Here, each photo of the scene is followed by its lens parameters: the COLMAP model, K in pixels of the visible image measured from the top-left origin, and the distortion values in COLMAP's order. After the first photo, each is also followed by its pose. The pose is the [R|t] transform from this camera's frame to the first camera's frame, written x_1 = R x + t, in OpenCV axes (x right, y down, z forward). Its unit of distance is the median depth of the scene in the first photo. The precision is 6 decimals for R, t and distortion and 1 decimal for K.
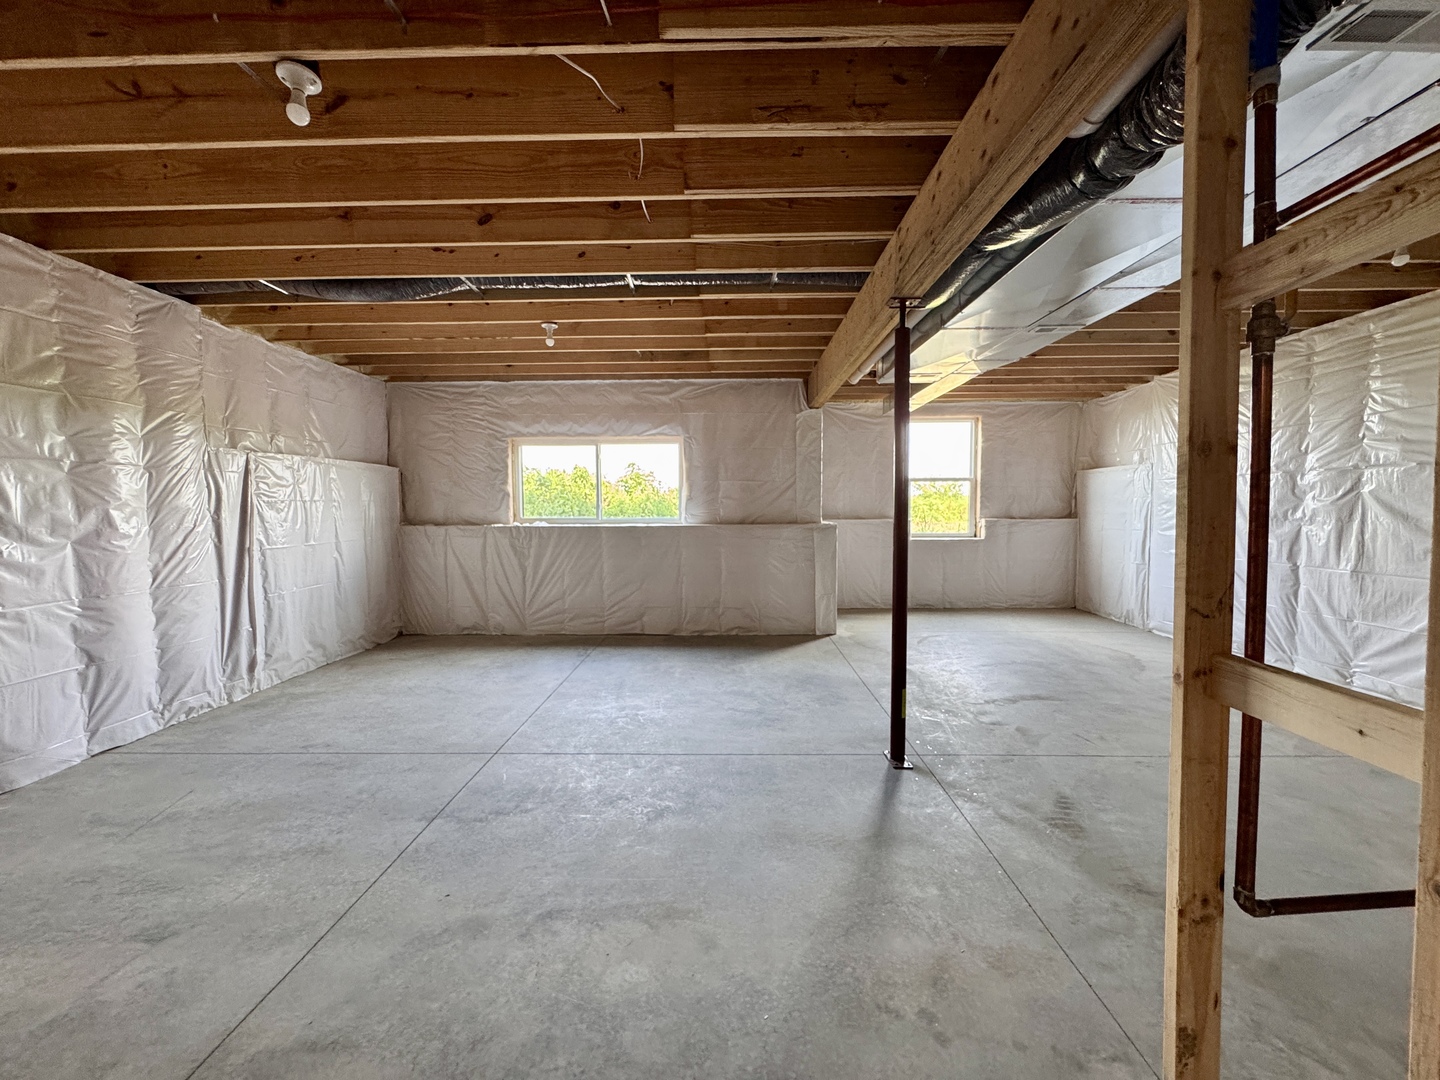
lens RADIAL K [[583.4, 0, 718.3], [0, 583.4, 537.7], [0, 0, 1]] dist [0.000322, -0.000017]
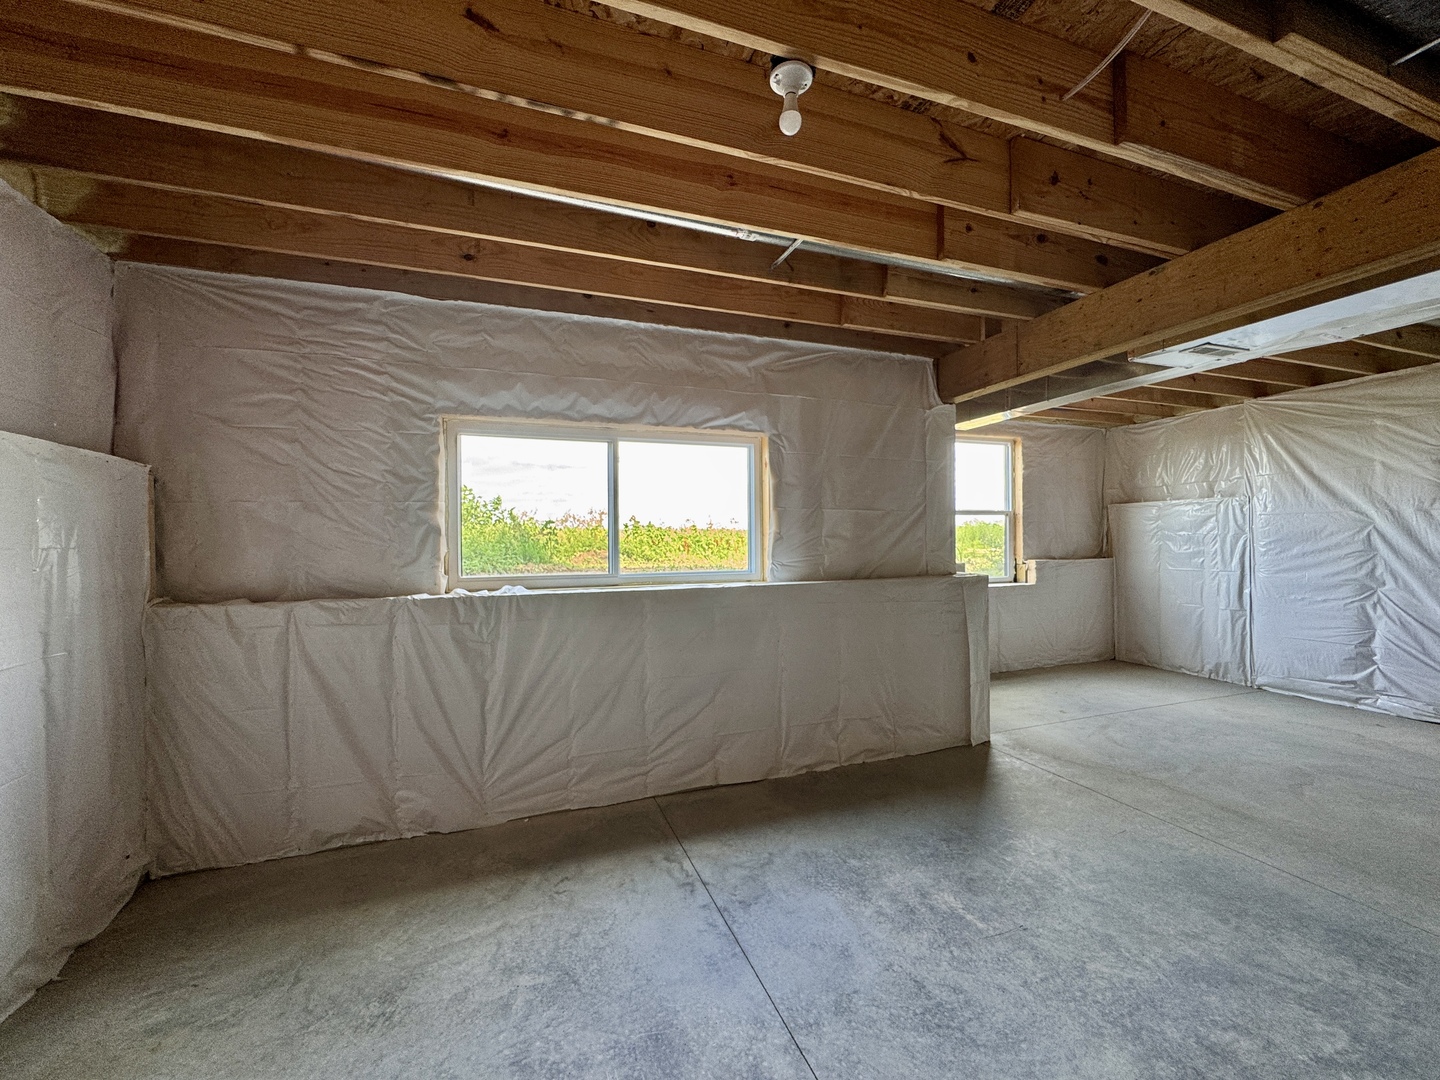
lens RADIAL K [[580.1, 0, 720.0], [0, 580.1, 540.0], [0, 0, 1]] dist [-0.001366, -0.000187]
pose [[0.930951, -0.004806, 0.365113, -0.321136], [0.024356, 0.998504, -0.048959, -0.037725], [-0.364332, 0.054471, 0.929675, 0.475700]]
